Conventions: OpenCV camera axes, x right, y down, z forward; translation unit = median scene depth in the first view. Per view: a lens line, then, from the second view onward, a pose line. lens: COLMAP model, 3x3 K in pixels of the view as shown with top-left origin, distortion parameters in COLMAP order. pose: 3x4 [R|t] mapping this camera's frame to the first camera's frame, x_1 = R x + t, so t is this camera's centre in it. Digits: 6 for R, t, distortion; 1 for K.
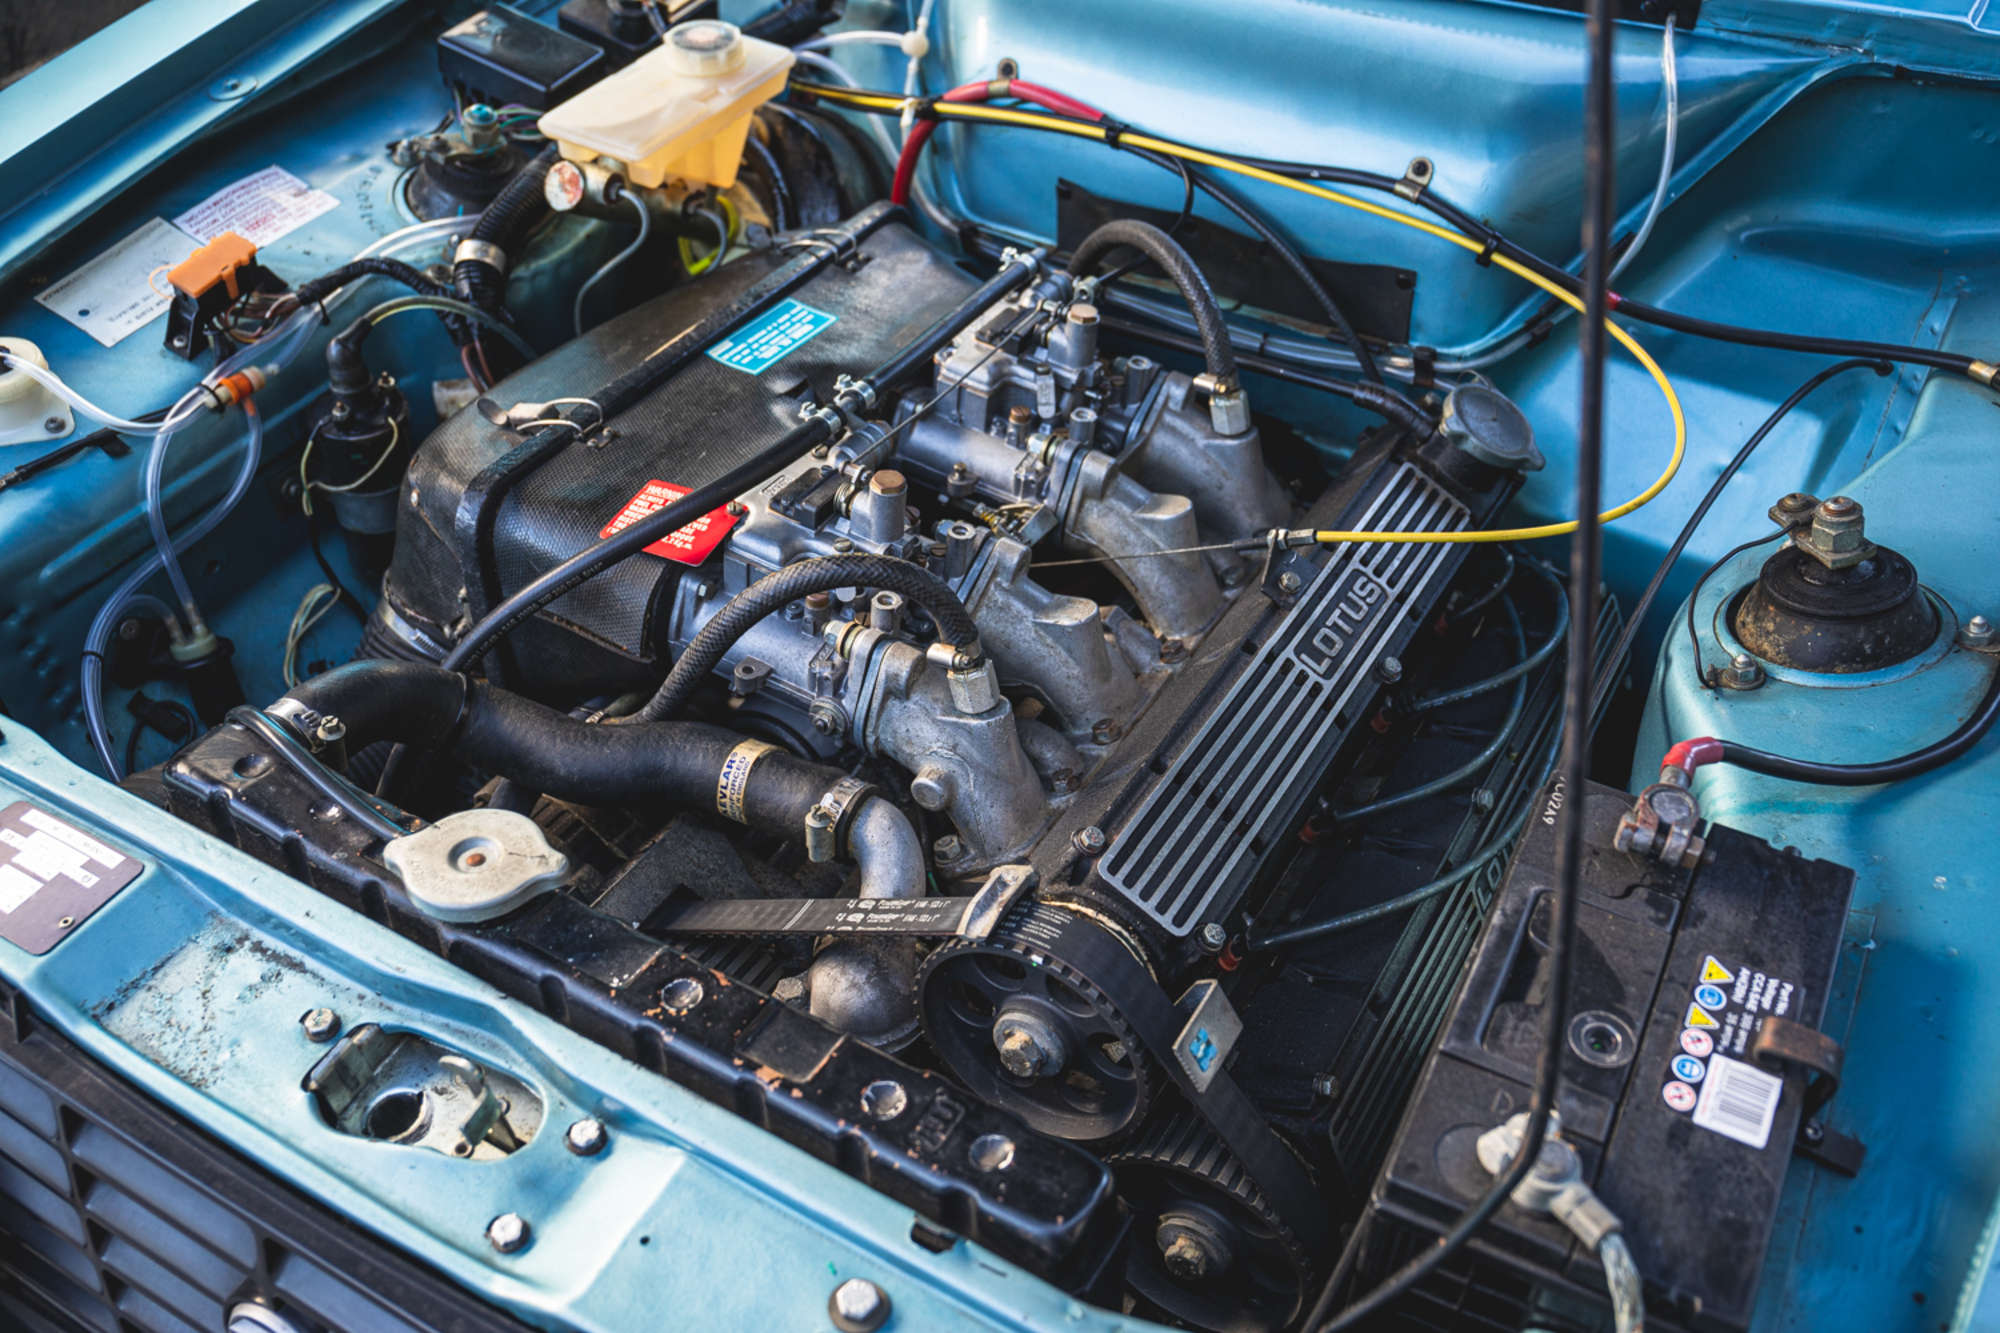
lens RADIAL K [[1904.5, 0, 1000.0], [0, 1904.5, 666.5], [0, 0, 1]] dist [-0.072330, 0.136293]
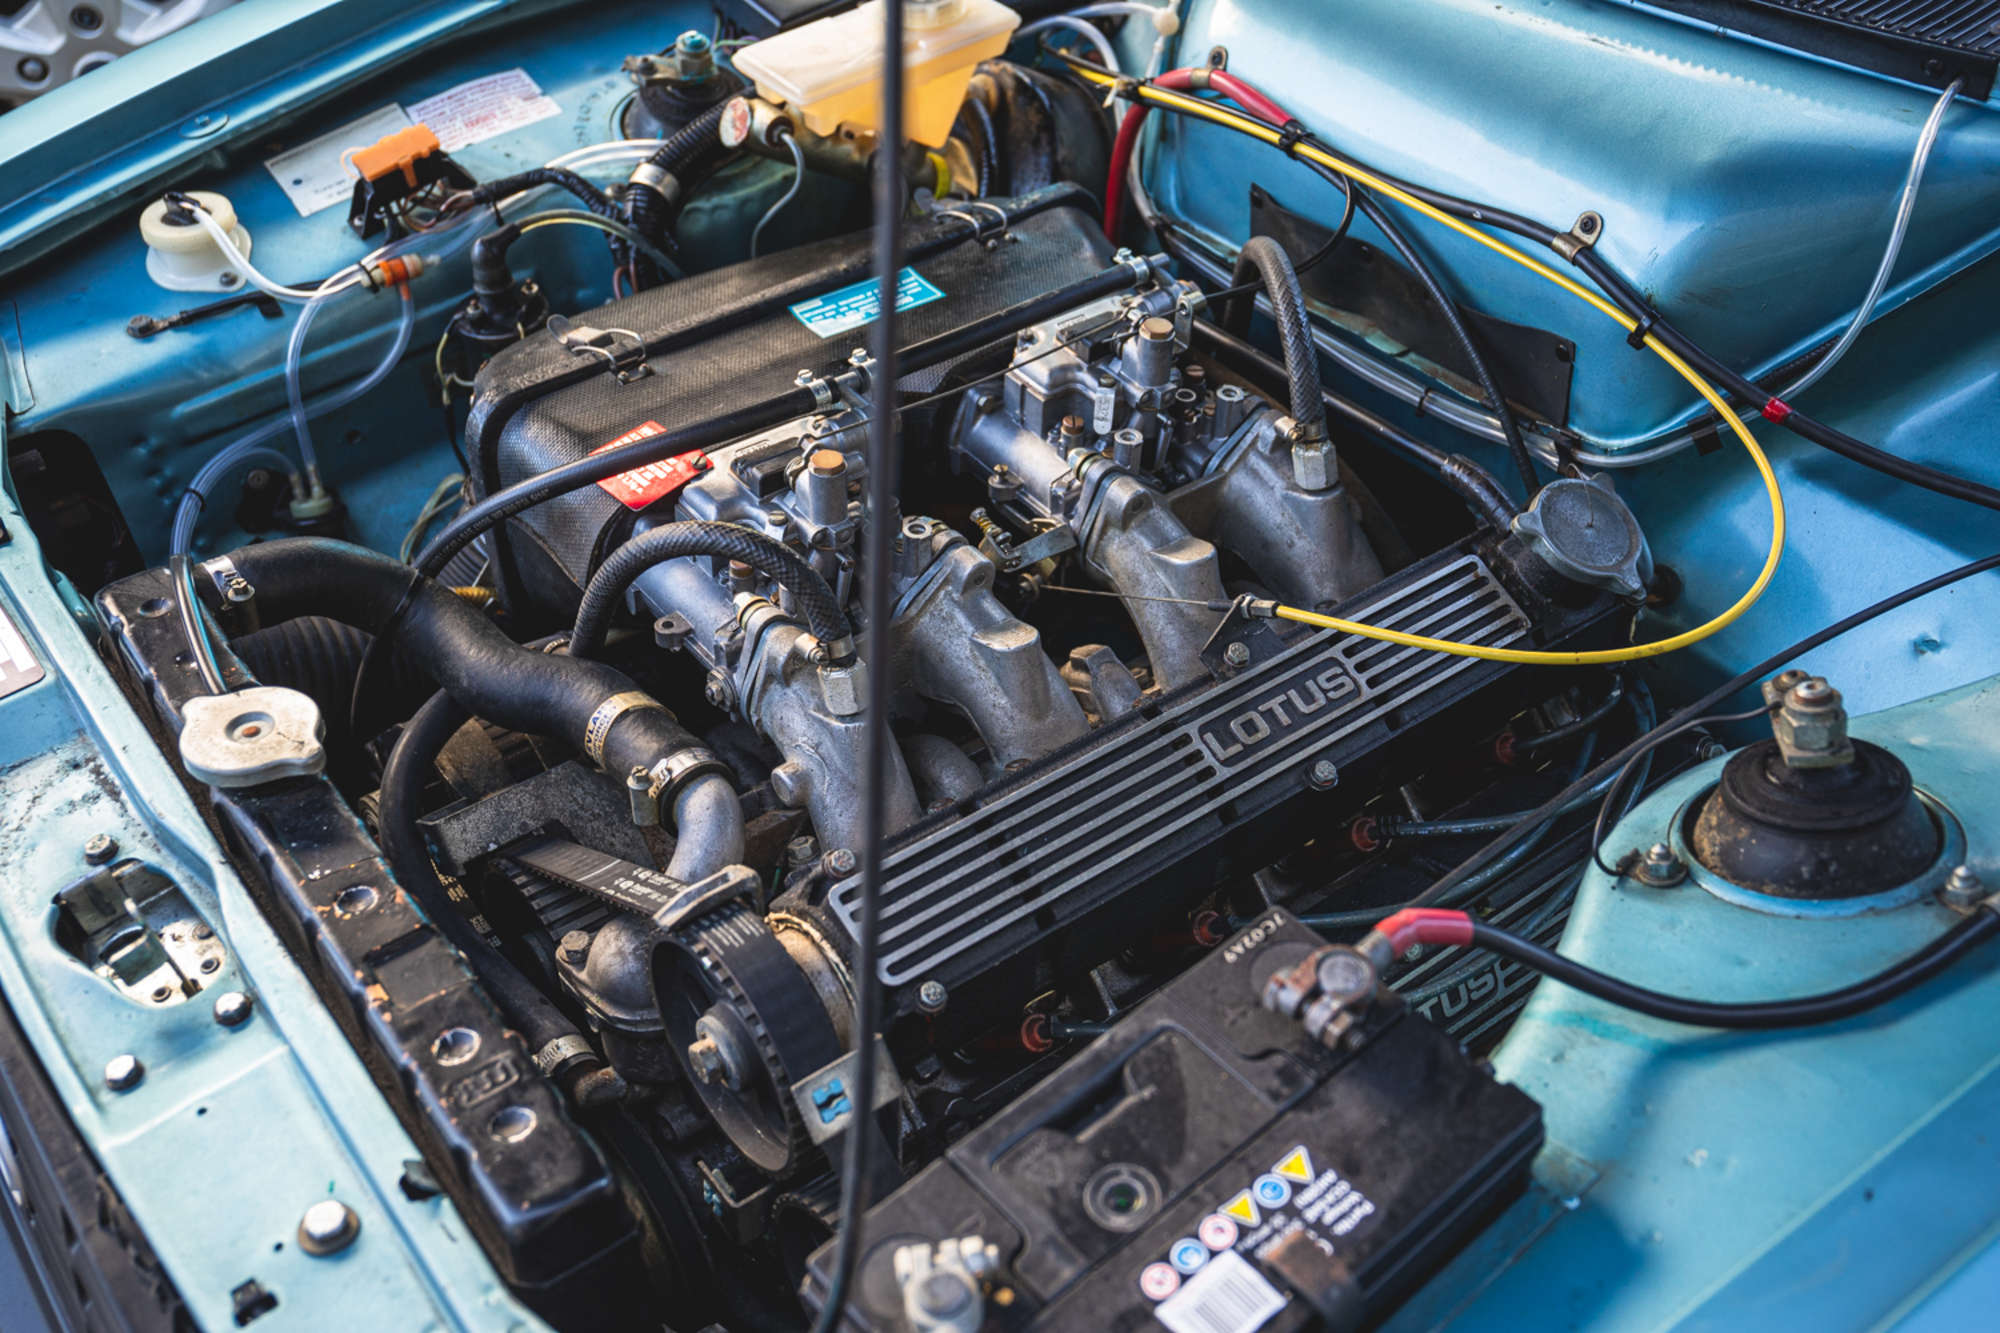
lens RADIAL K [[2100.4, 0, 1000.0], [0, 2100.4, 666.5], [0, 0, 1]] dist [-0.059541, 0.198033]
pose [[0.919175, 0.209514, -0.333499, 0.342681], [-0.212784, 0.976722, 0.027140, -0.037697], [0.331422, 0.046017, 0.942360, 0.030236]]
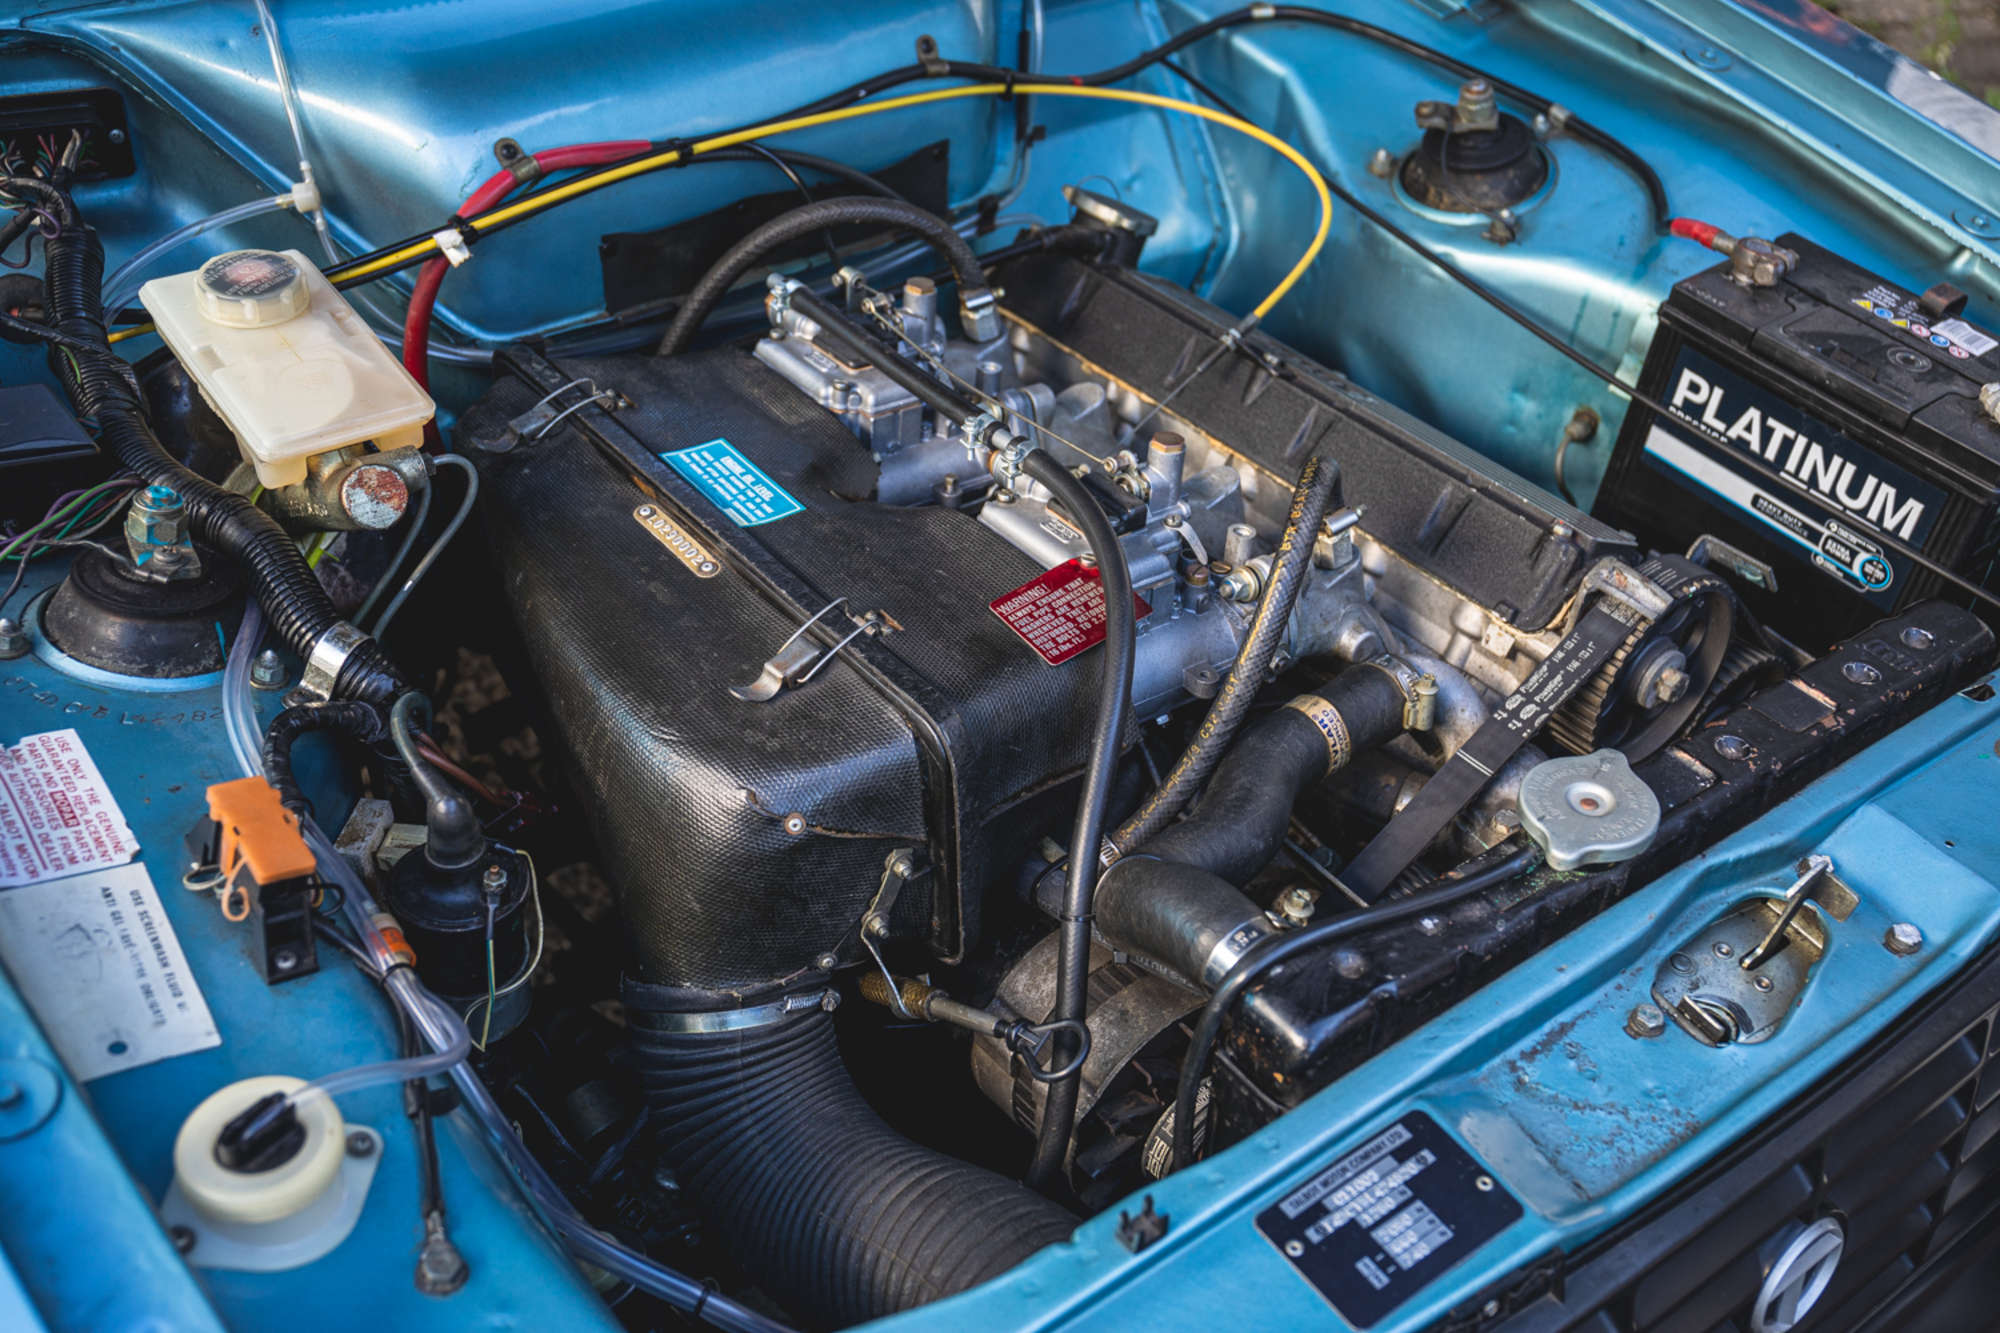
lens RADIAL K [[2100.4, 0, 1000.0], [0, 2100.4, 666.5], [0, 0, 1]] dist [-0.059541, 0.198033]
pose [[0.378148, -0.564204, 0.733947, -0.834660], [0.561288, 0.770205, 0.302886, -0.335348], [-0.736179, 0.297420, 0.607933, 0.371298]]
